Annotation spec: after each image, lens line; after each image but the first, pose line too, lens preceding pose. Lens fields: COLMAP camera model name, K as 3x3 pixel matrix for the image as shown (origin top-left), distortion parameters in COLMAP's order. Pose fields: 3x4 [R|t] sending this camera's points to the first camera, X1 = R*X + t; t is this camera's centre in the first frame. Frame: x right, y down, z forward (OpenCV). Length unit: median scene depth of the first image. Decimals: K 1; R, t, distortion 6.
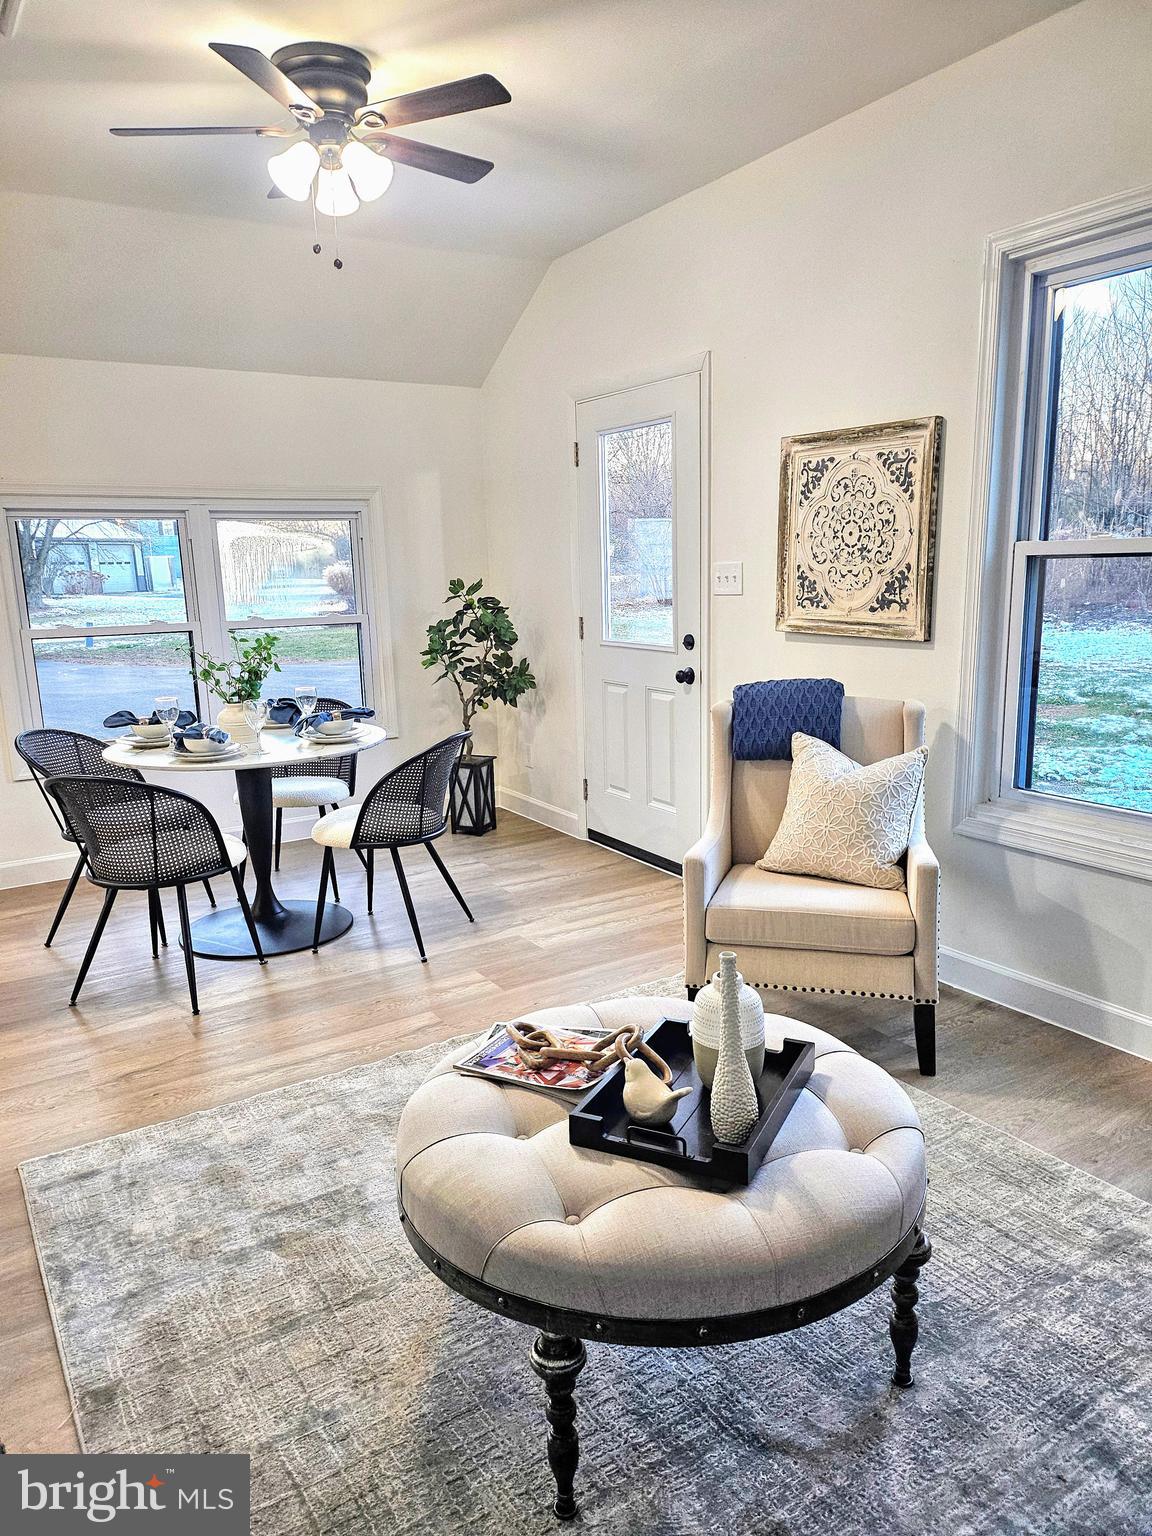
lens RADIAL K [[1072.0, 0, 589.3], [0, 1072.0, 776.8], [0, 0, 1]] dist [0.075945, -0.077095]
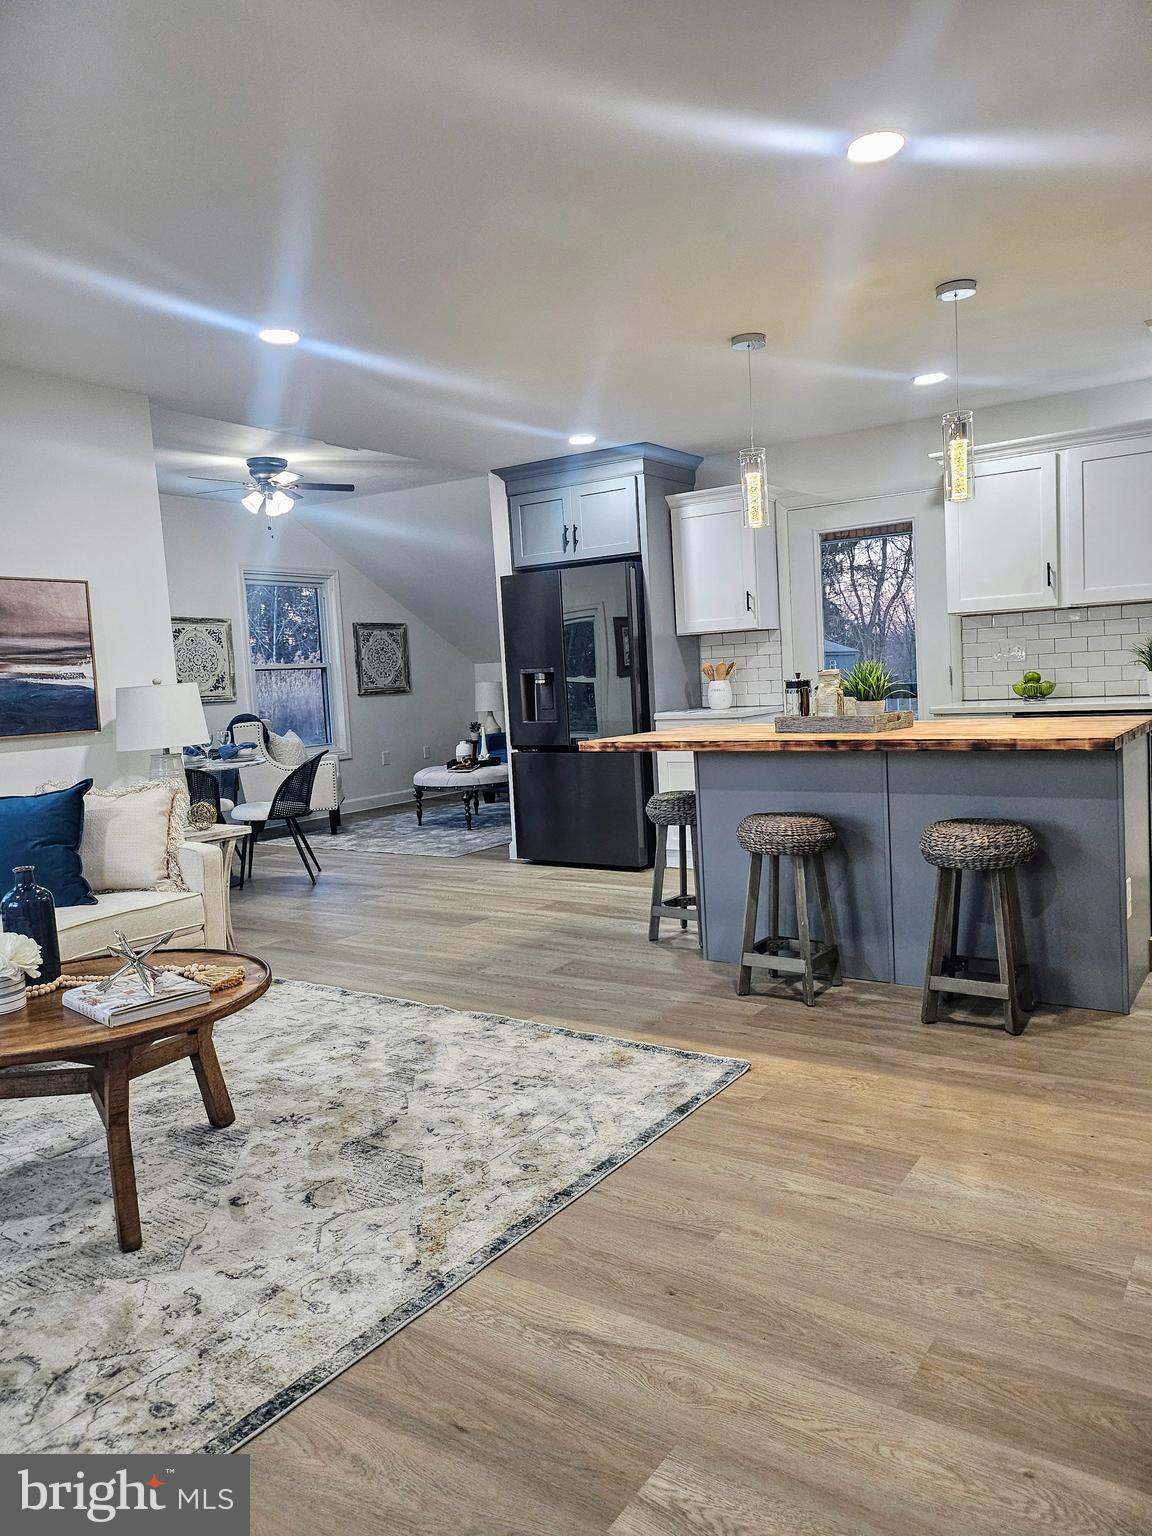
lens RADIAL K [[1072.0, 0, 588.2], [0, 1072.0, 748.7], [0, 0, 1]] dist [0.075945, -0.077095]
pose [[-0.405169, -0.018356, 0.914058, -2.205750], [0.239266, 0.962823, 0.125394, -0.124024], [-0.882378, 0.269509, -0.385714, 1.164252]]
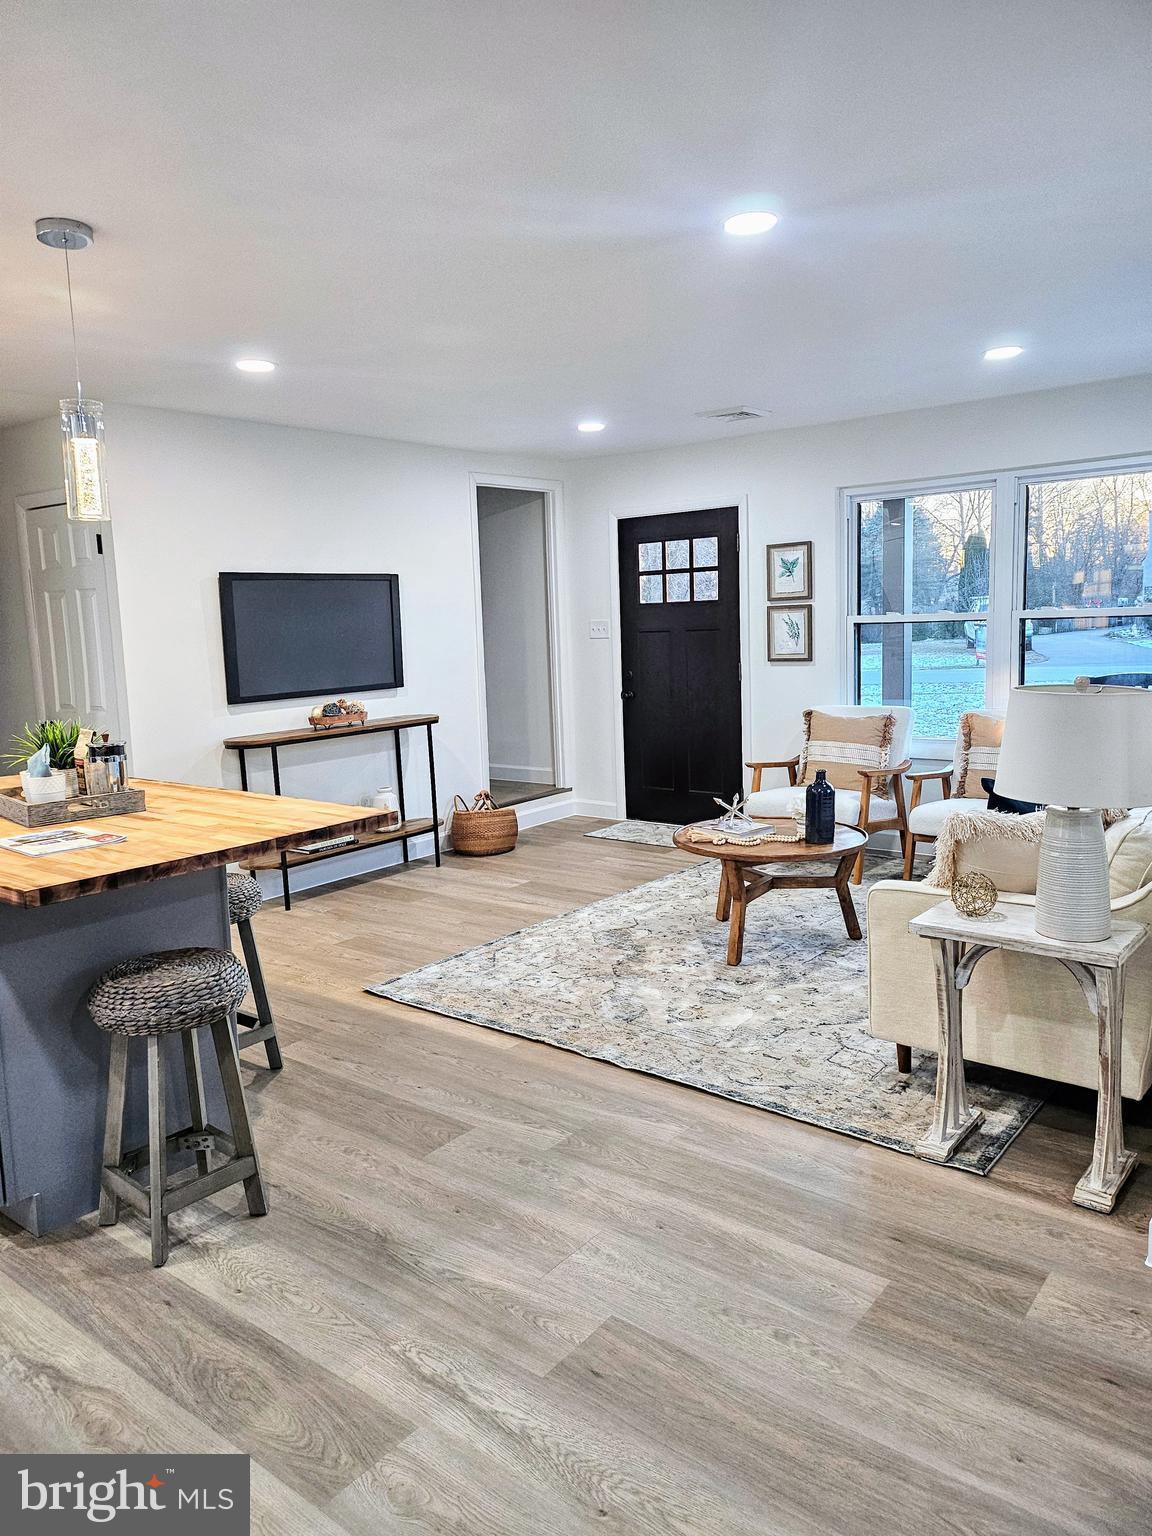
lens RADIAL K [[1072.0, 0, 577.4], [0, 1072.0, 755.3], [0, 0, 1]] dist [0.075945, -0.077095]
pose [[0.330690, 0.136200, -0.933860, -0.393109], [-0.159524, 0.983359, 0.086930, -0.123326], [0.930159, 0.120226, 0.346914, 0.580734]]
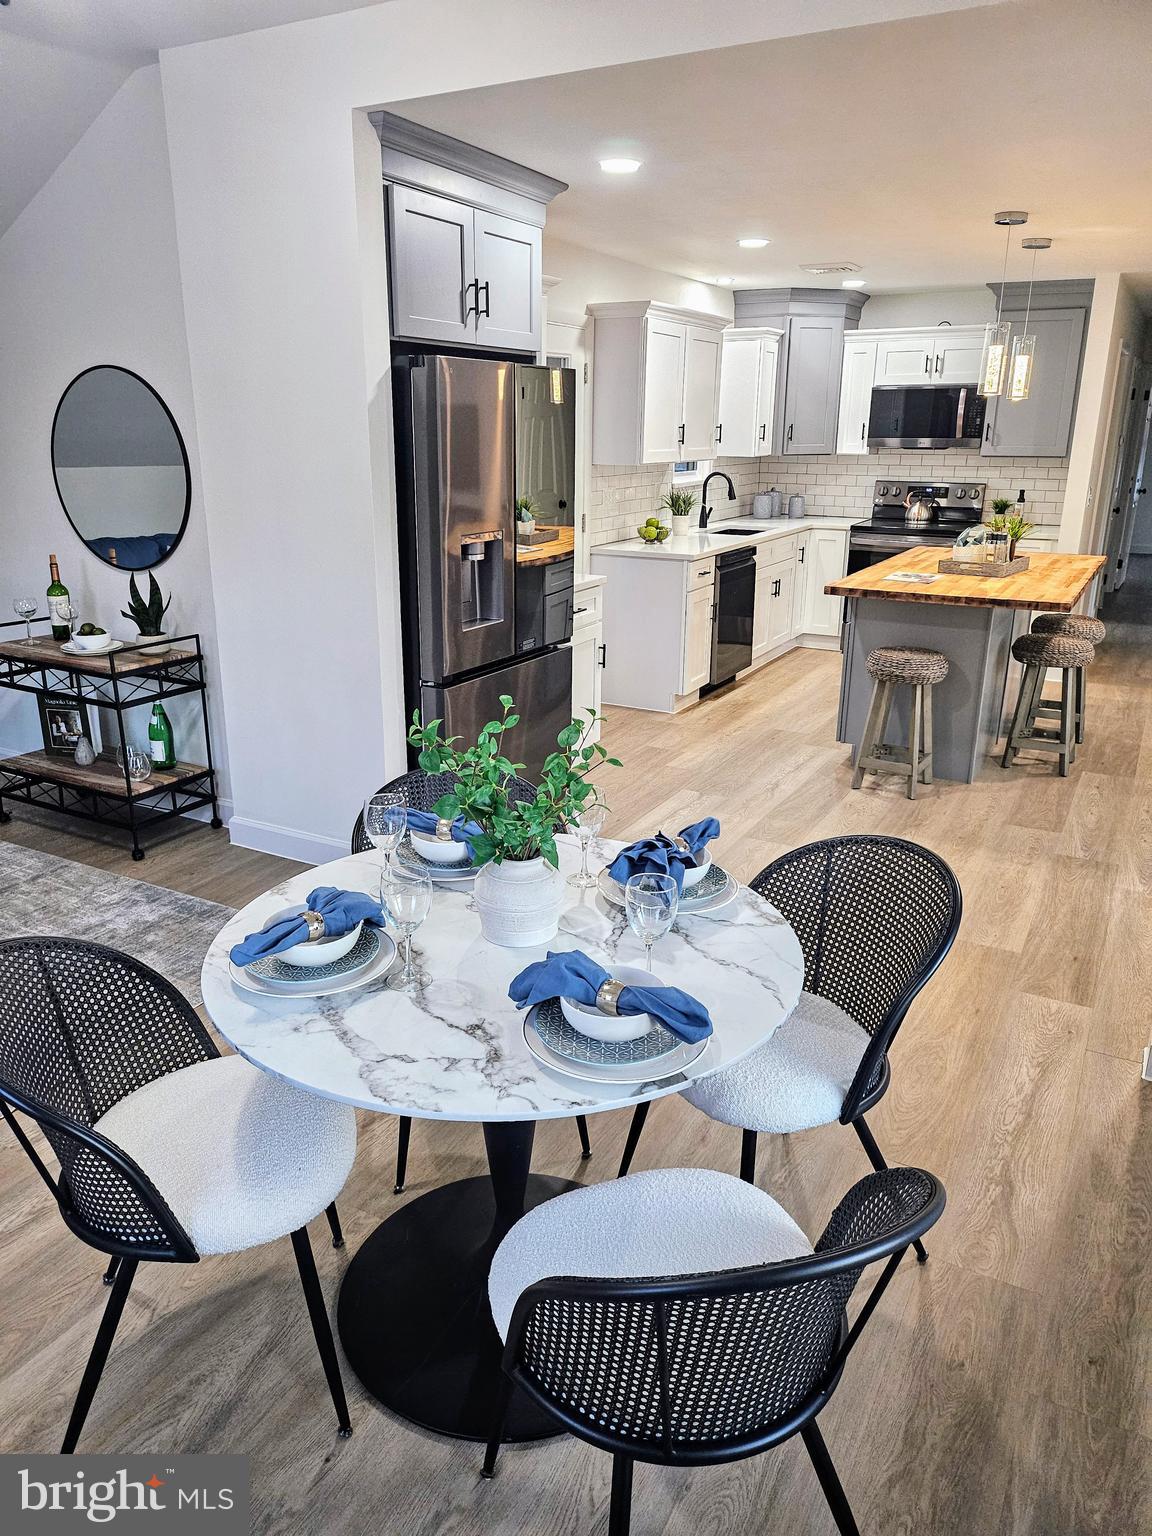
lens RADIAL K [[1072.0, 0, 570.1], [0, 1072.0, 751.7], [0, 0, 1]] dist [0.075945, -0.077095]
pose [[-0.875845, 0.158939, -0.455669, -0.150077], [-0.079760, 0.883551, 0.461493, -0.345937], [0.475956, 0.440540, -0.761177, 1.436448]]
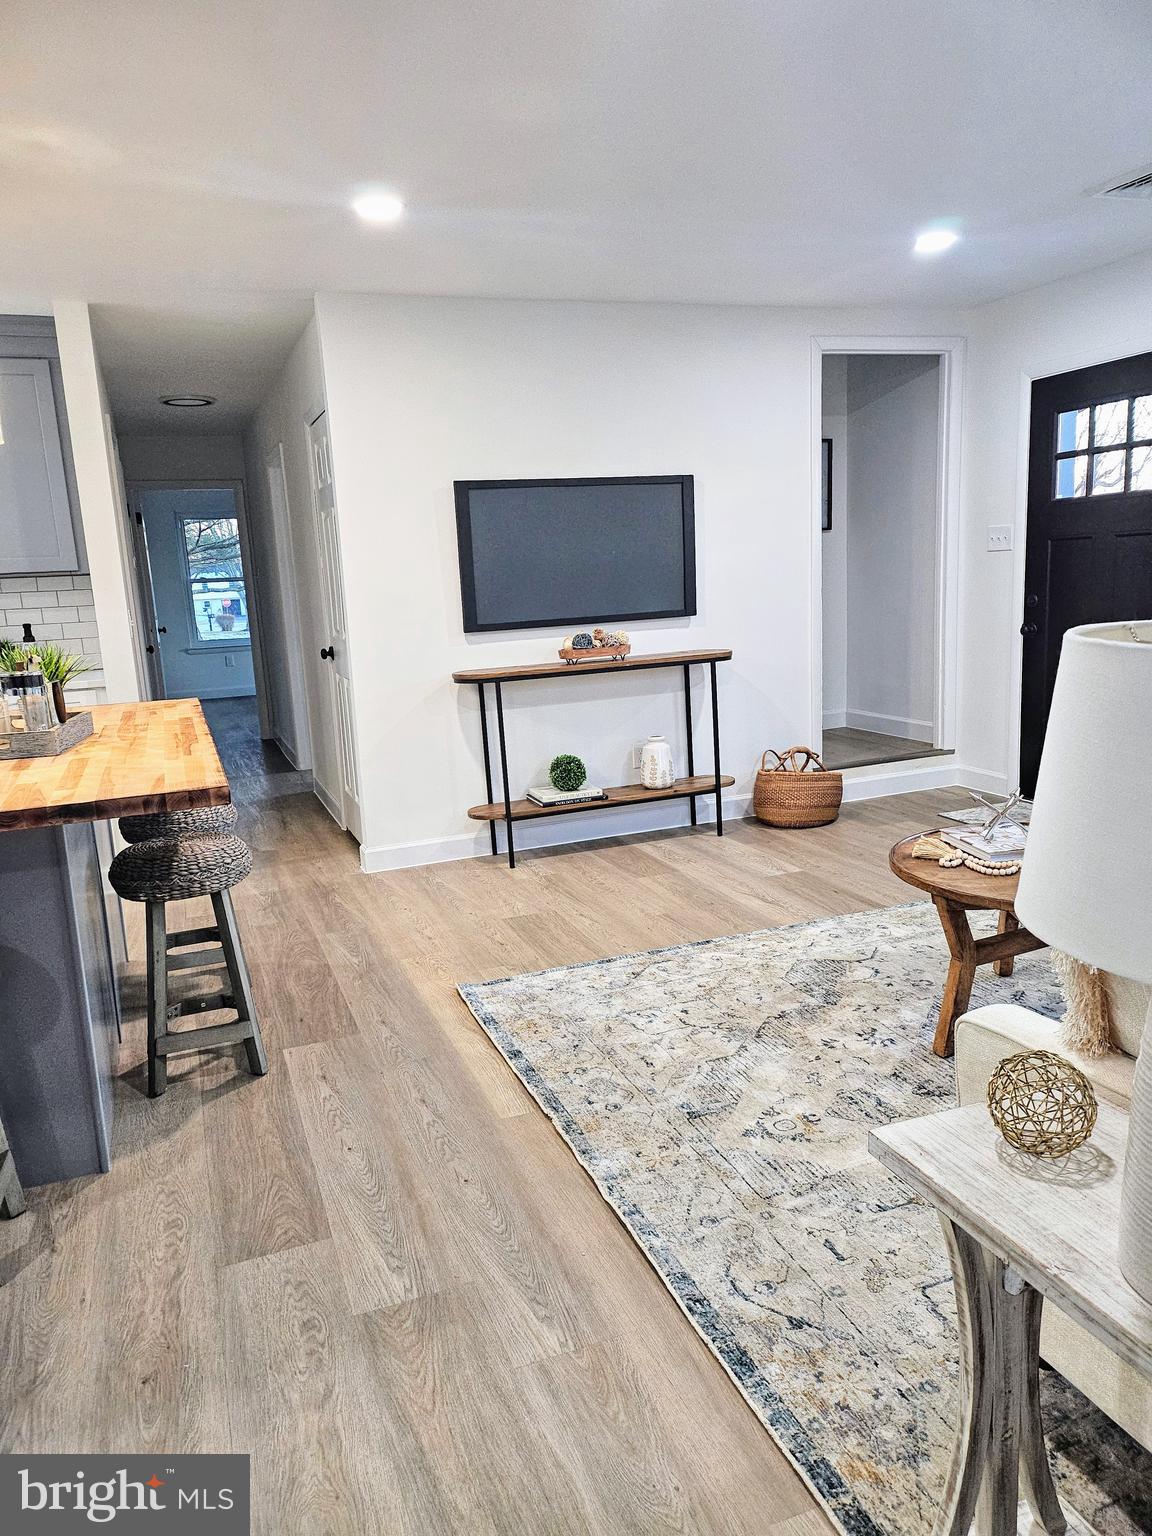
lens RADIAL K [[1072.0, 0, 575.9], [0, 1072.0, 774.1], [0, 0, 1]] dist [0.075945, -0.077095]
pose [[-0.192461, 0.217964, -0.956792, -0.668510], [-0.137610, 0.959391, 0.246237, -0.162508], [0.971608, 0.179055, -0.154652, 1.000931]]
